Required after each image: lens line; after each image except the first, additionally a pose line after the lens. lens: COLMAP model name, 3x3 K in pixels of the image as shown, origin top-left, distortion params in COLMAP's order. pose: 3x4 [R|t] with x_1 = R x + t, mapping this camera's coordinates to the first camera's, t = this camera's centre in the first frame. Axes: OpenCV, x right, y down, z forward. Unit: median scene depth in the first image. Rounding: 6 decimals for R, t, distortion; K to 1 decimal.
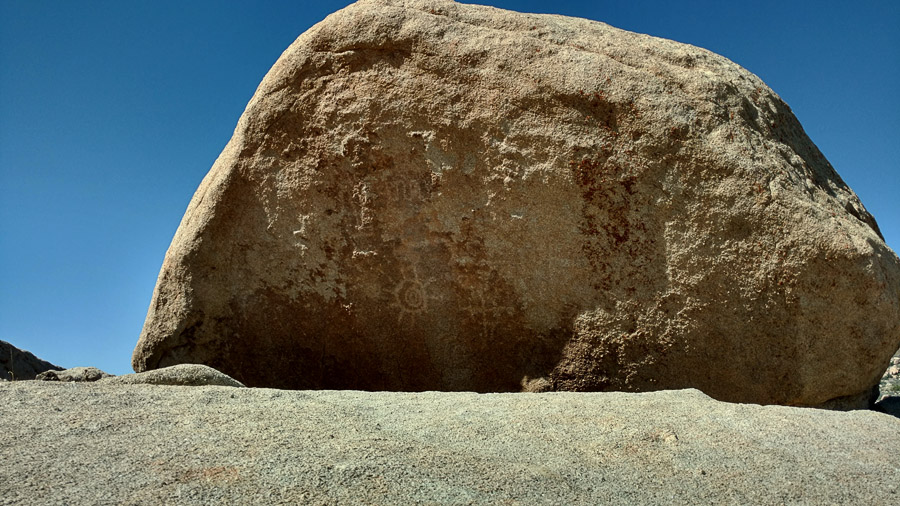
lens RADIAL K [[716.4, 0, 447.5], [0, 716.4, 259.8], [0, 0, 1]] dist [0.000998, 0.016014]
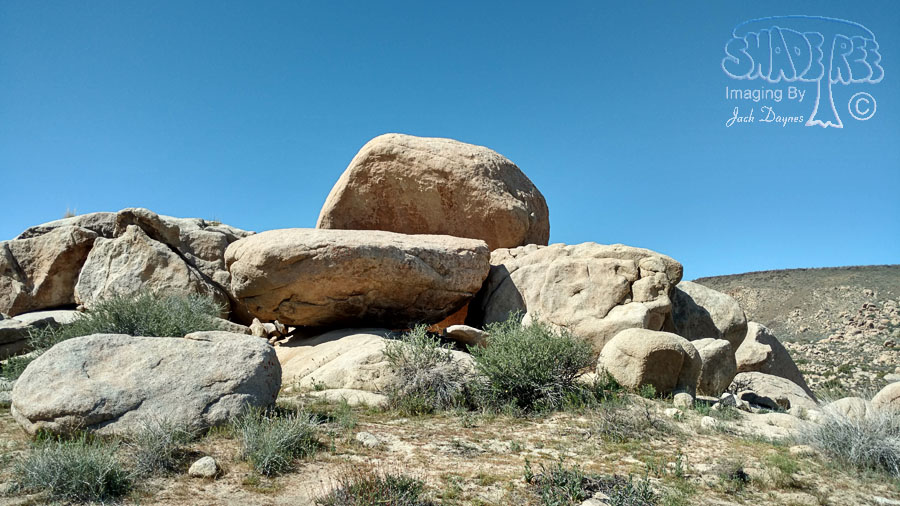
lens RADIAL K [[716.4, 0, 447.9], [0, 716.4, 259.0], [0, 0, 1]] dist [0.000998, 0.016014]
pose [[0.999679, -0.006345, -0.024536, 0.320946], [0.008127, 0.997285, 0.073189, -0.028796], [0.024005, -0.073365, 0.997016, -2.861378]]
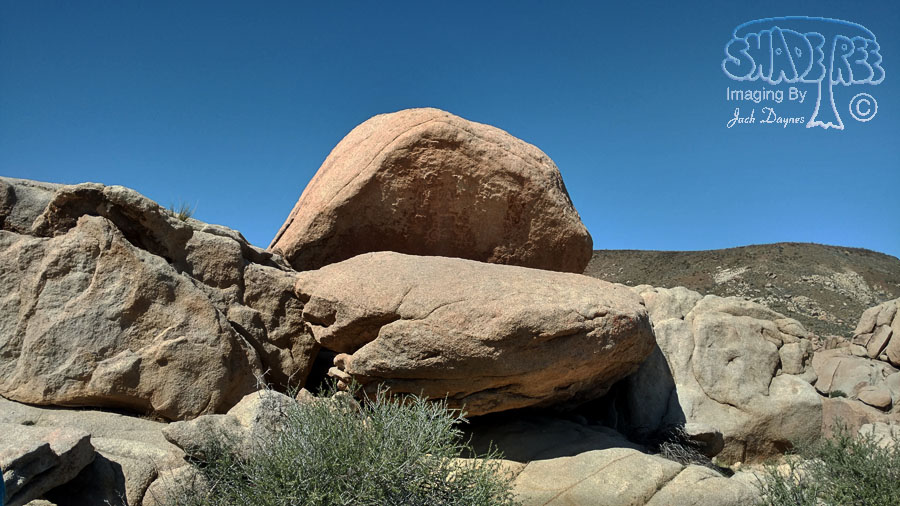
lens RADIAL K [[716.4, 0, 448.5], [0, 716.4, 257.1], [0, 0, 1]] dist [0.000998, 0.016014]
pose [[0.881572, 0.066346, 0.467365, -1.340146], [-0.123723, 0.987937, 0.093129, -0.126925], [-0.455548, -0.139923, 0.879146, -1.425677]]
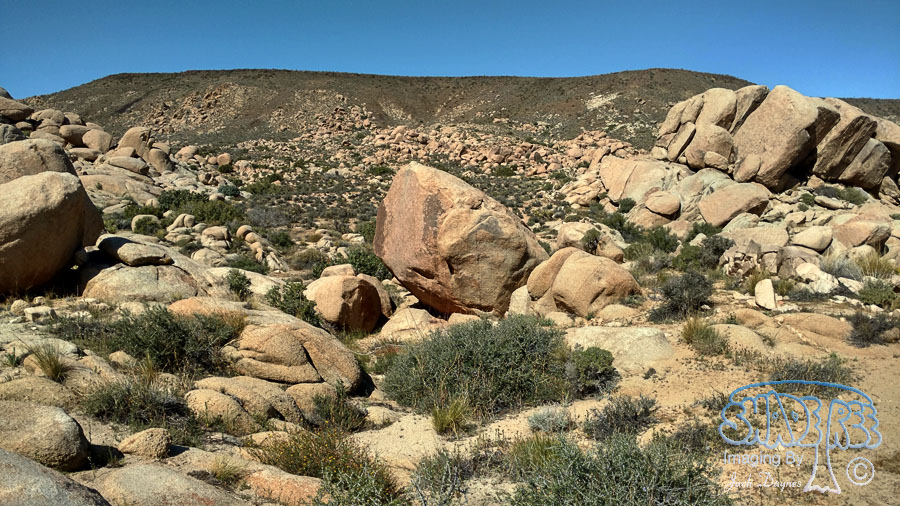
lens RADIAL K [[716.4, 0, 447.3], [0, 716.4, 259.1], [0, 0, 1]] dist [0.000998, 0.016014]
pose [[0.799437, -0.072297, 0.596384, 3.921818], [-0.139415, 0.943303, 0.301235, 0.857674], [-0.584349, -0.323963, 0.744032, -0.045263]]
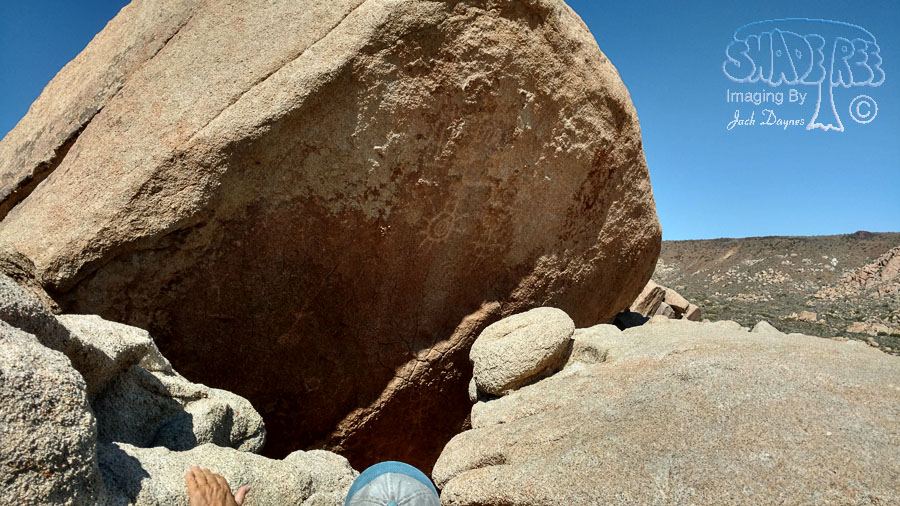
lens RADIAL K [[716.4, 0, 449.6], [0, 716.4, 257.5], [0, 0, 1]] dist [0.000998, 0.016014]
pose [[0.563618, 0.049233, 0.824567, -1.051919], [-0.199378, 0.976817, 0.077957, 0.011876], [-0.801613, -0.208338, 0.560368, 0.427552]]
